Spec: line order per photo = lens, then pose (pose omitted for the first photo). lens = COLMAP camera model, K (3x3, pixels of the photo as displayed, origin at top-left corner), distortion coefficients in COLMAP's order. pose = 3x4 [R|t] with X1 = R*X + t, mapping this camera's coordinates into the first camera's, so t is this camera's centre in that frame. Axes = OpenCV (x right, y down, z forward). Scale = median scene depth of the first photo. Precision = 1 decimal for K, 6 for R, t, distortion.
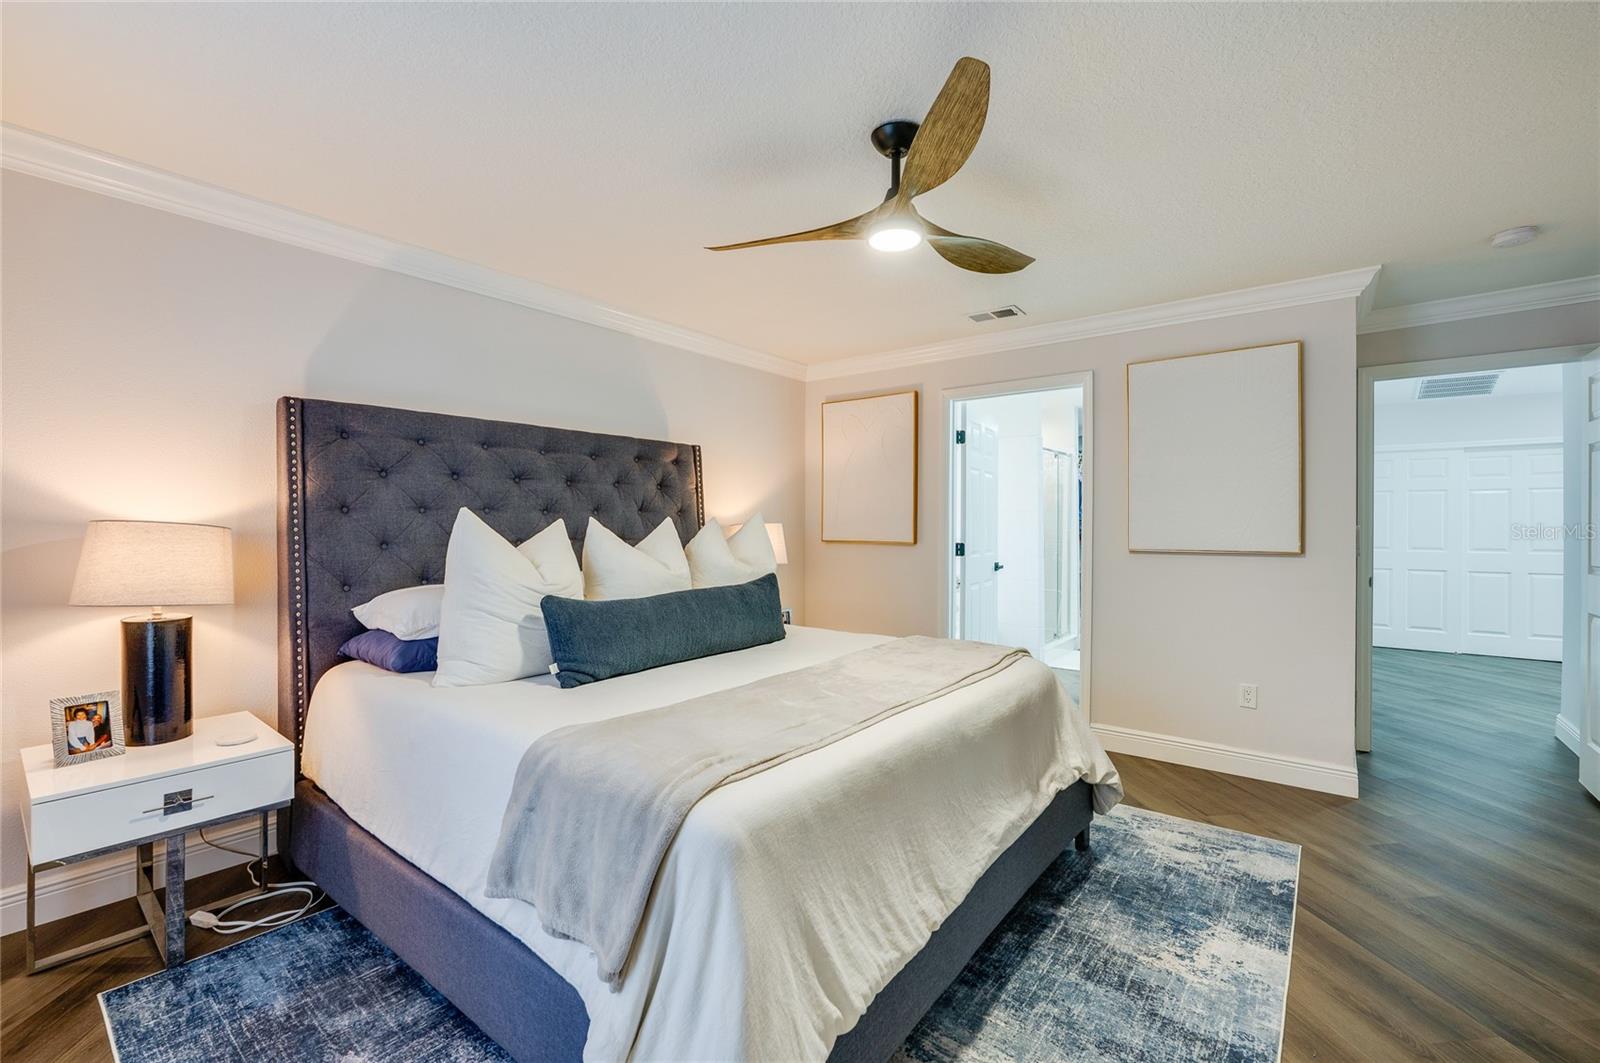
lens RADIAL K [[667.6, 0, 794.6], [0, 667.6, 529.3], [0, 0, 1]] dist [-0.012454, 0.000663]
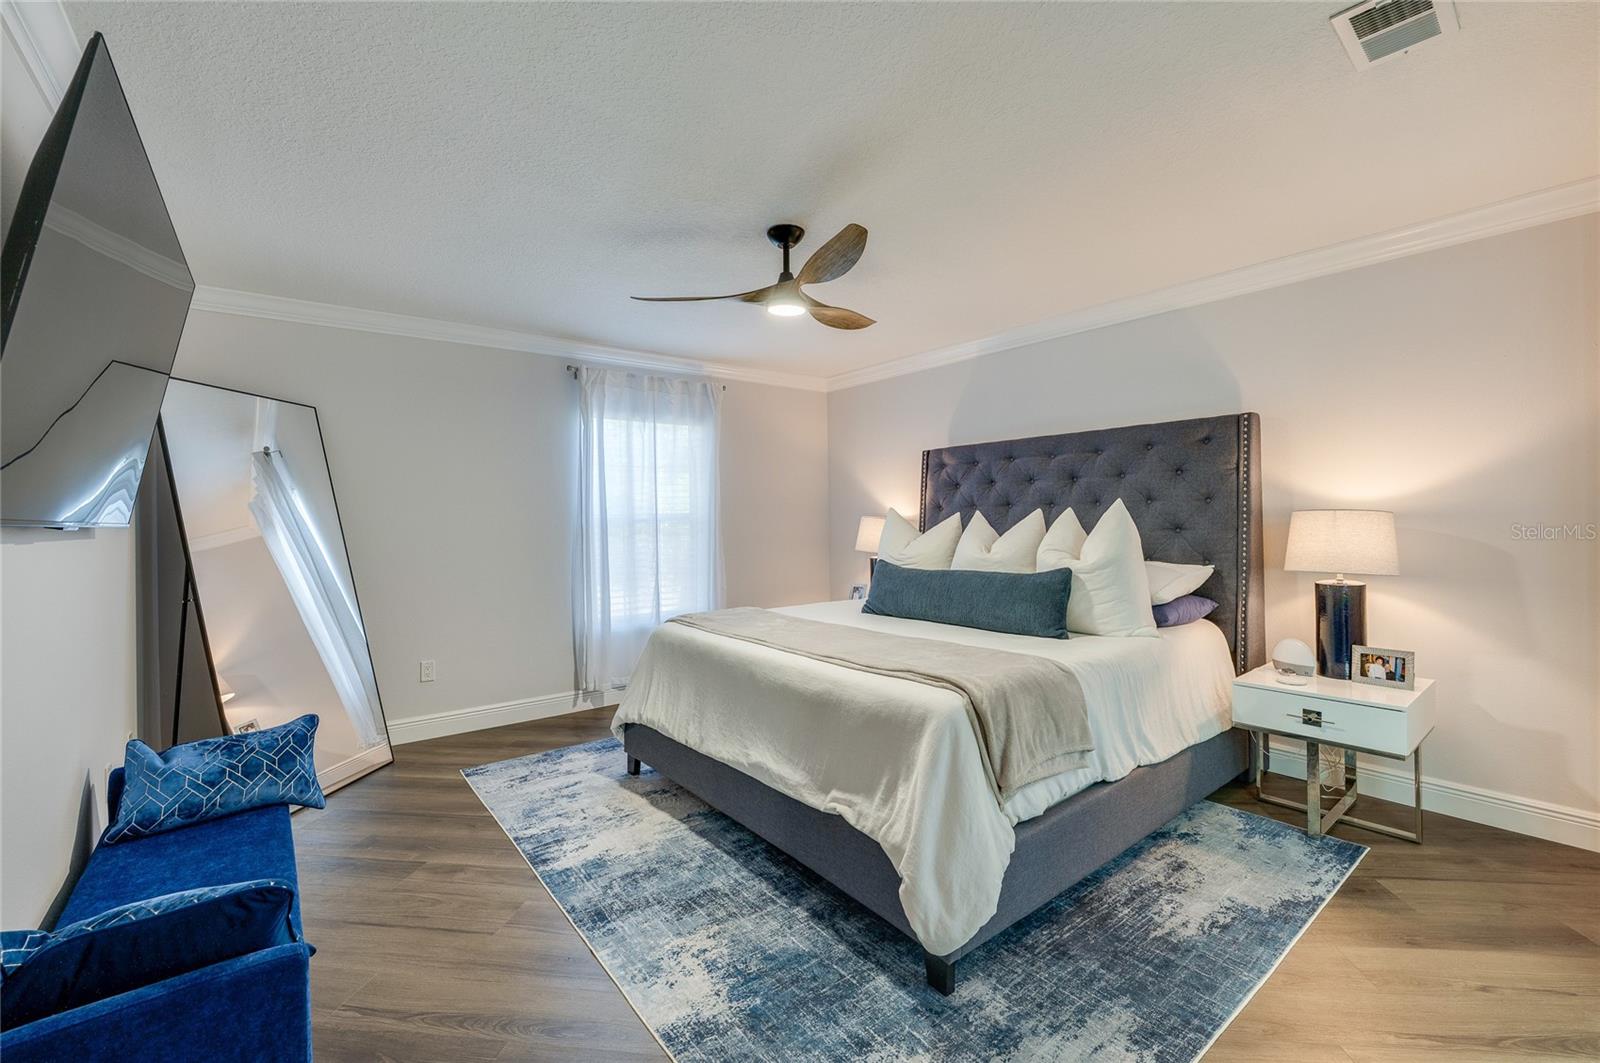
lens RADIAL K [[642.2, 0, 798.8], [0, 642.2, 523.9], [0, 0, 1]] dist [-0.016658, 0.000556]
pose [[-0.211551, 0.011543, -0.977299, 1.423798], [0.007219, 0.999921, 0.010247, -0.011620], [0.977340, -0.004887, -0.211618, 1.289660]]
